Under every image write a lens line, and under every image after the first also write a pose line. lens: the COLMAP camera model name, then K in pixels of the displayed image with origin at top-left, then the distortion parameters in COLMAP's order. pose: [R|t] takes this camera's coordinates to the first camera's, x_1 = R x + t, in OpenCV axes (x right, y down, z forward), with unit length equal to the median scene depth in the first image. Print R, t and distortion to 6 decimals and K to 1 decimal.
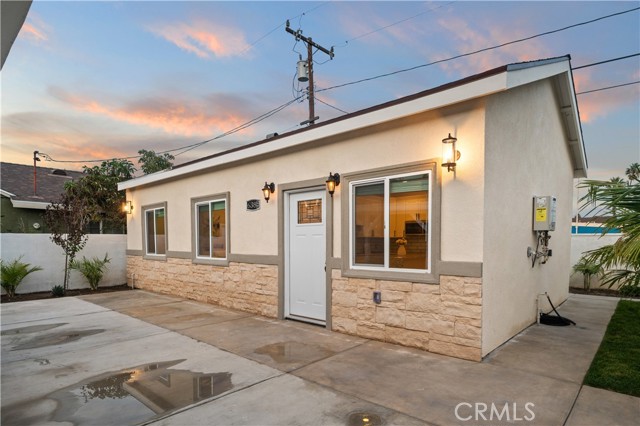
lens RADIAL K [[356.6, 0, 329.0], [0, 356.6, 260.6], [0, 0, 1]] dist [0.002824, 0.000335]
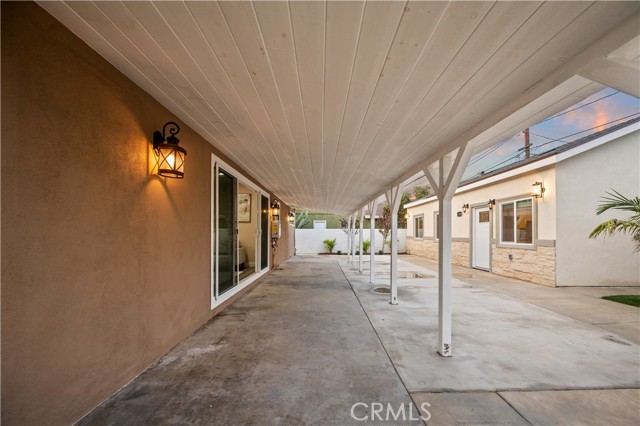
lens RADIAL K [[255.2, 0, 322.1], [0, 255.2, 232.0], [0, 0, 1]] dist [0.000292, 0.000046]
pose [[0.660776, -0.005638, -0.750562, 0.475086], [-0.037604, 0.998467, -0.040606, 0.051870], [0.749641, 0.055055, 0.659551, -0.751868]]
